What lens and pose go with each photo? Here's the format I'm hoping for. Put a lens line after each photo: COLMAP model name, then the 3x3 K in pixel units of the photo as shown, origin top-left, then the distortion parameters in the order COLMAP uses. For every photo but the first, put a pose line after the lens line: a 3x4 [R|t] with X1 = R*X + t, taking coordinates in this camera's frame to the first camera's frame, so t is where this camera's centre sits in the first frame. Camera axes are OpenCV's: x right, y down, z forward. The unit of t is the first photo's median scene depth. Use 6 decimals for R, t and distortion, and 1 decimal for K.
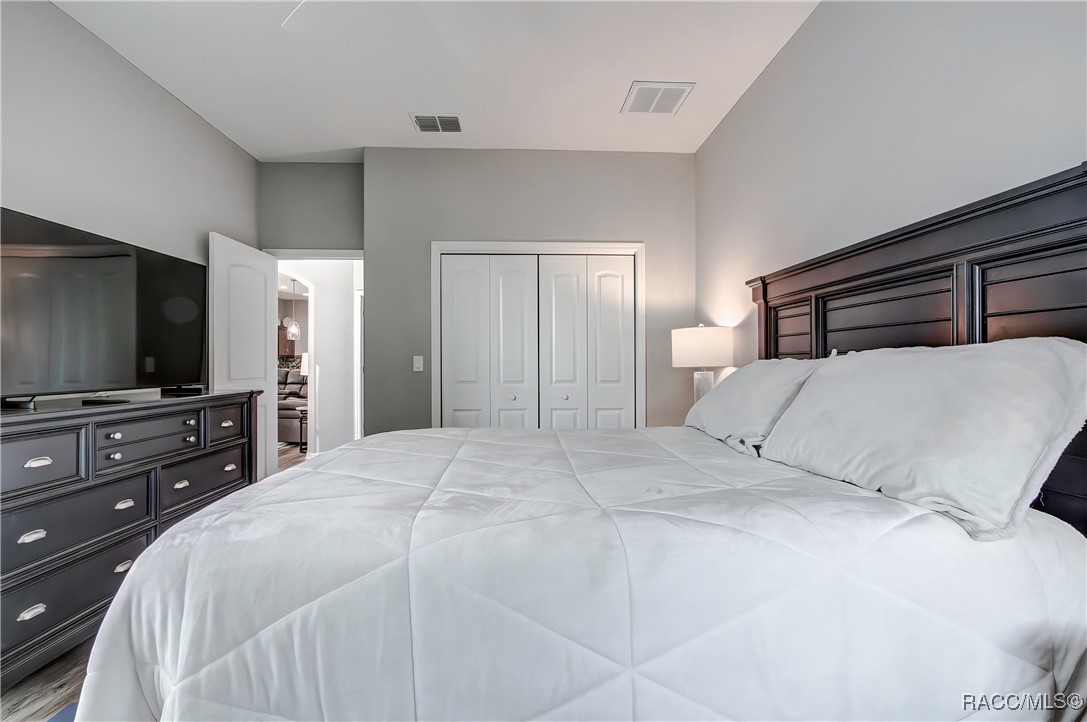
lens RADIAL K [[483.0, 0, 531.7], [0, 483.0, 374.5], [0, 0, 1]] dist [-0.012606, 0.001014]
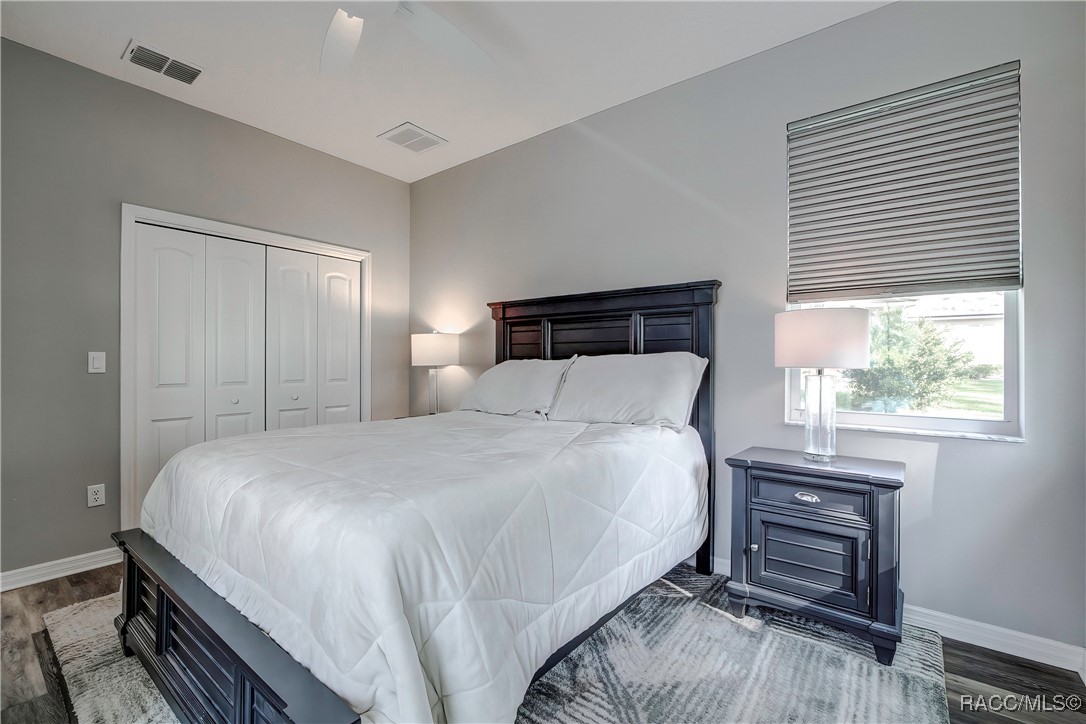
lens RADIAL K [[475.1, 0, 559.5], [0, 475.1, 385.3], [0, 0, 1]] dist [-0.003712, -0.000313]
pose [[0.624044, -0.036219, 0.780550, -0.419248], [0.017354, 0.999321, 0.032496, 0.001526], [-0.781197, -0.006733, 0.624249, -0.015238]]
